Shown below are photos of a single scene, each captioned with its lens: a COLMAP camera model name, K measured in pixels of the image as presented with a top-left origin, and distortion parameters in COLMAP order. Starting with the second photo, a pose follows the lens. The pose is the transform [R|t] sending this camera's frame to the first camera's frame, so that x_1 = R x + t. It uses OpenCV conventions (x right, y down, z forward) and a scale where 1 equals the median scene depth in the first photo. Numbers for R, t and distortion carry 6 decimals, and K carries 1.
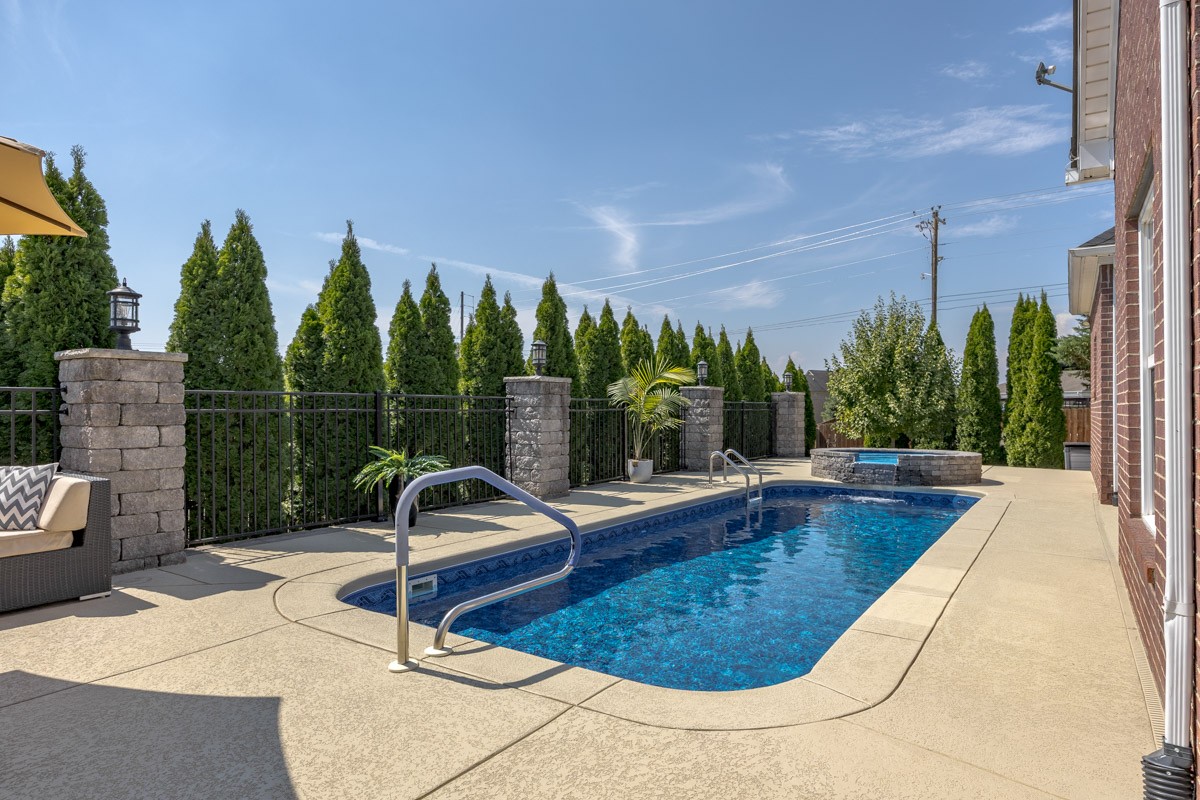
lens RADIAL K [[686.5, 0, 604.1], [0, 686.5, 396.3], [0, 0, 1]] dist [-0.002766, -0.001811]
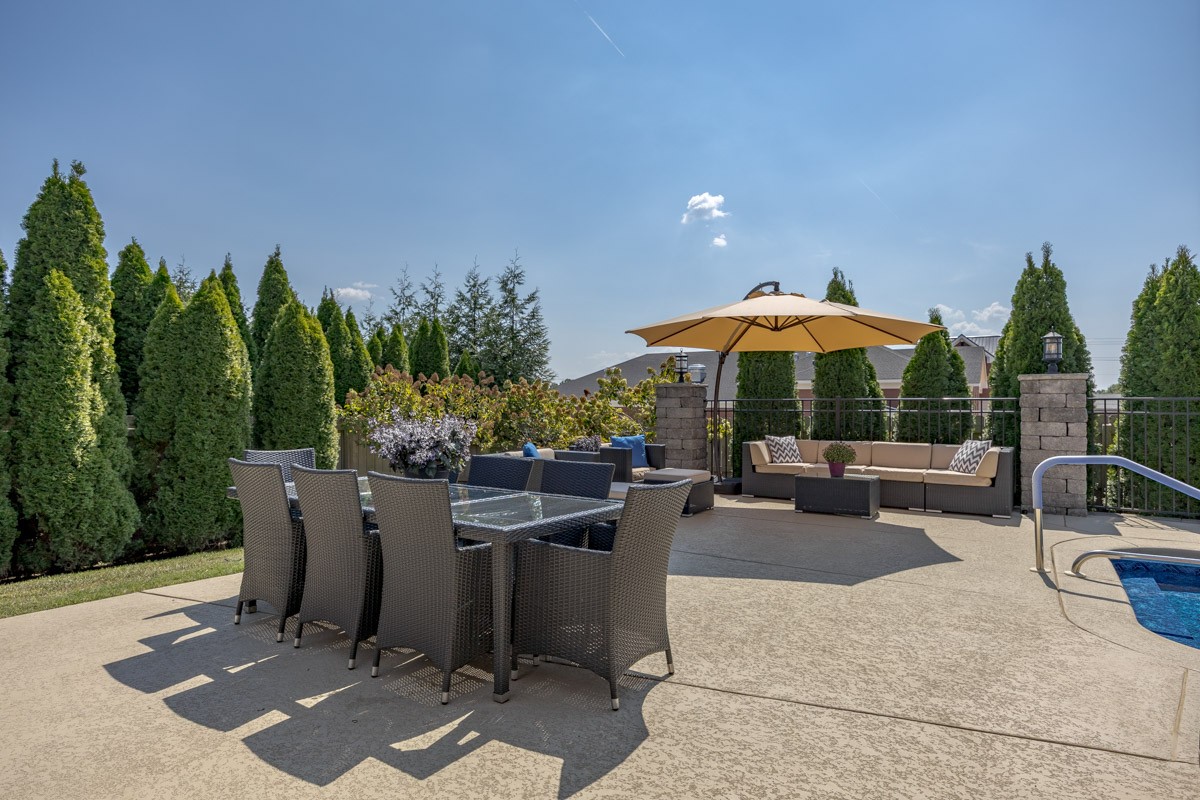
lens RADIAL K [[686.5, 0, 604.1], [0, 686.5, 396.3], [0, 0, 1]] dist [-0.002766, -0.001811]
pose [[0.004828, -0.011292, -0.999925, 0.811534], [0.013174, 0.999850, -0.011228, -0.010188], [0.999902, -0.013119, 0.004976, -0.024515]]
